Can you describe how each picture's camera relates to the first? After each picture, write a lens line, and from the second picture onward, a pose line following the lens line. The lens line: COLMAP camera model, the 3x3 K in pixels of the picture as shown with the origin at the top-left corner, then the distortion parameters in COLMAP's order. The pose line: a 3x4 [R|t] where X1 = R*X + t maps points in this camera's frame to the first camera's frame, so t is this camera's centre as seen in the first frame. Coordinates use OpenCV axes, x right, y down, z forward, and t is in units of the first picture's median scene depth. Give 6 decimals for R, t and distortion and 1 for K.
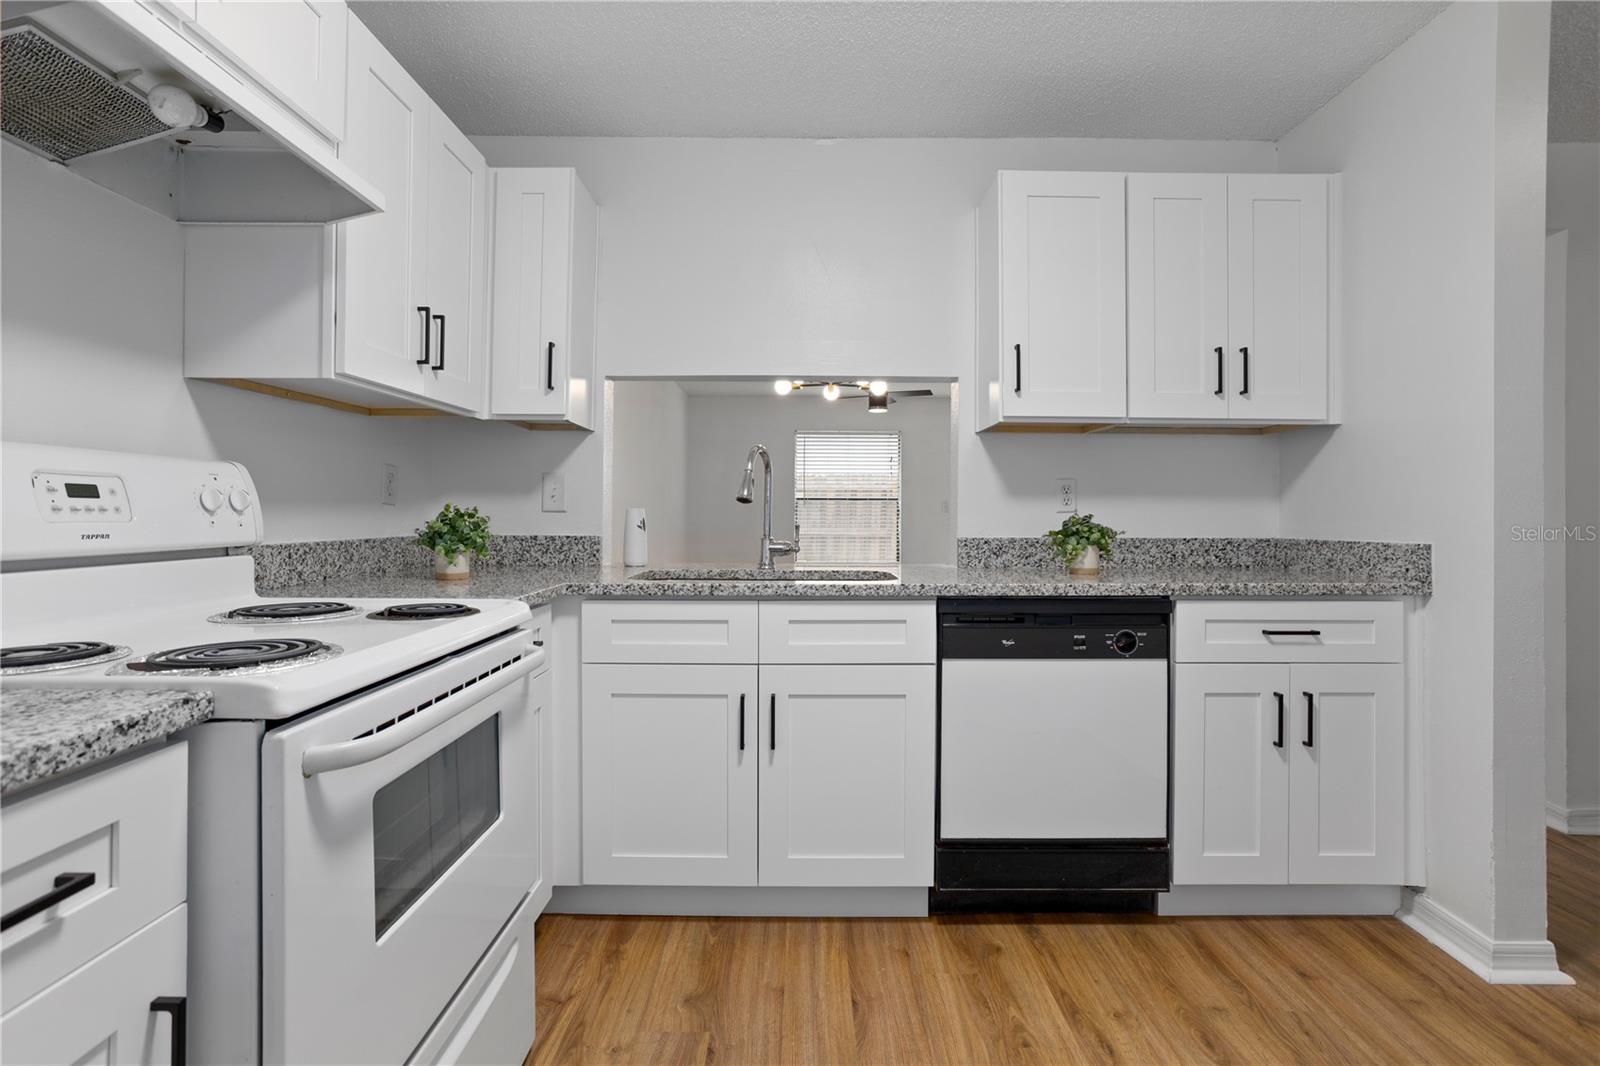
lens RADIAL K [[800.1, 0, 797.6], [0, 800.1, 511.9], [0, 0, 1]] dist [-0.049144, 0.027539]
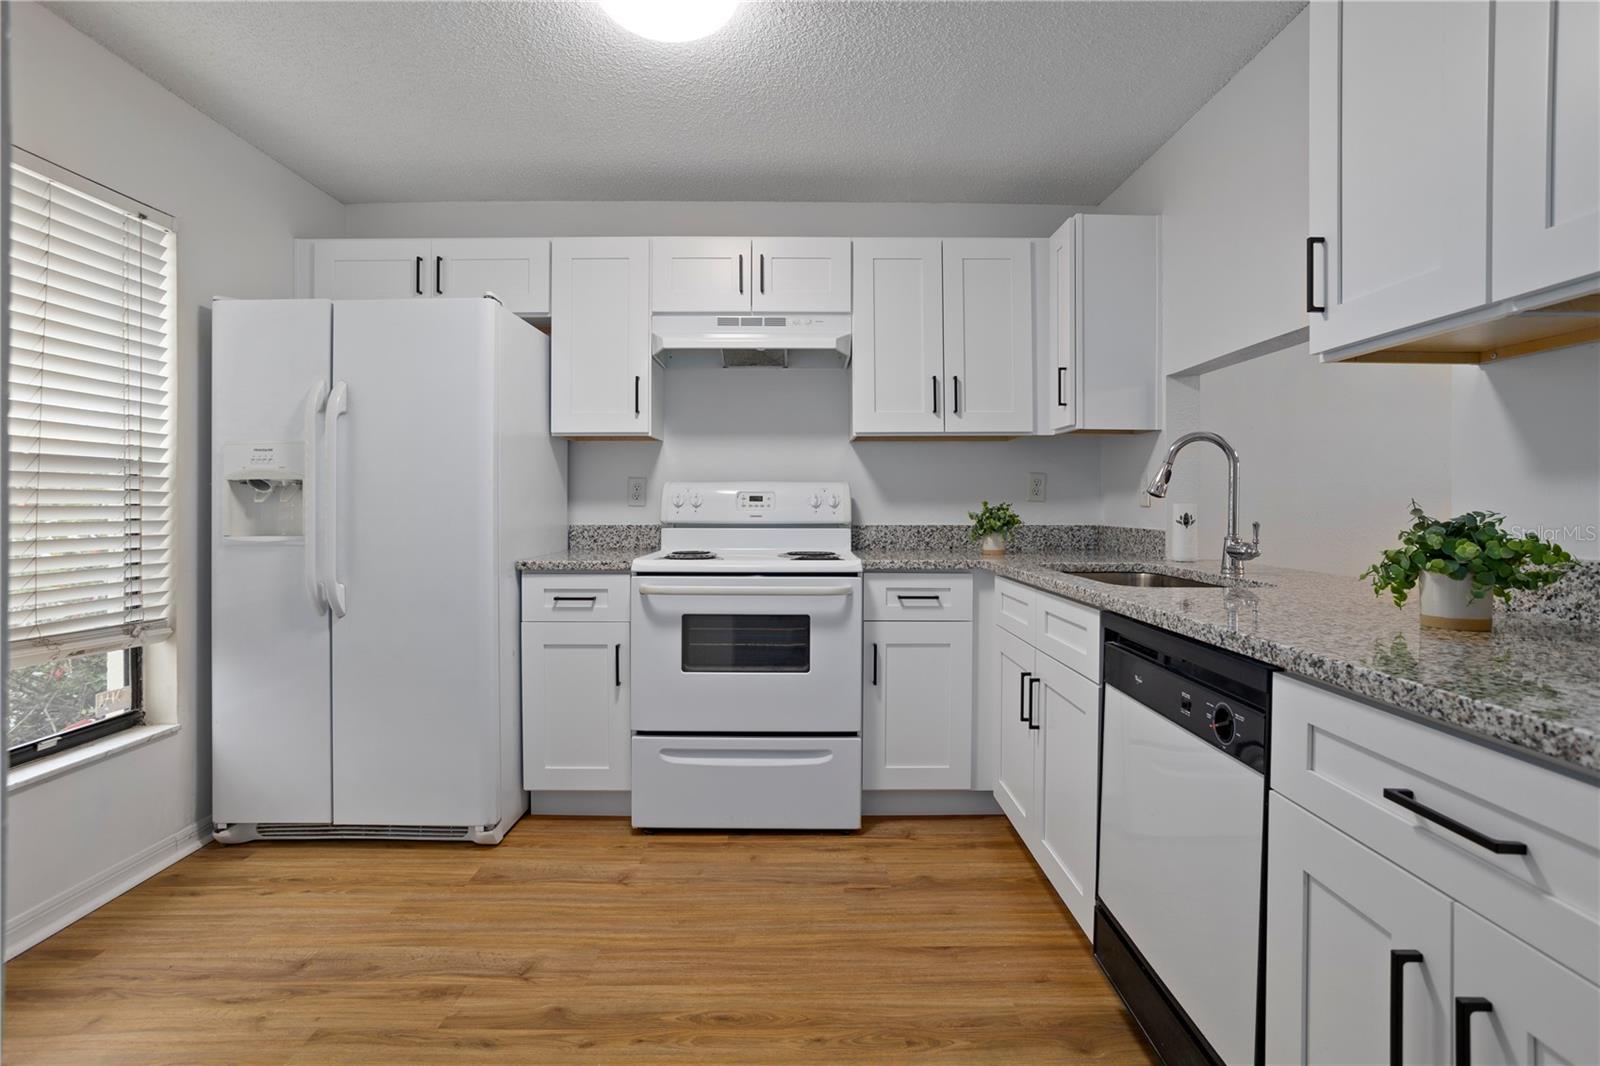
lens RADIAL K [[800.1, 0, 797.6], [0, 800.1, 511.9], [0, 0, 1]] dist [-0.049144, 0.027539]
pose [[-0.018930, 0.004565, -0.999810, 1.080839], [-0.000889, 0.999989, 0.004582, 0.003154], [0.999820, 0.000975, -0.018925, 0.739464]]
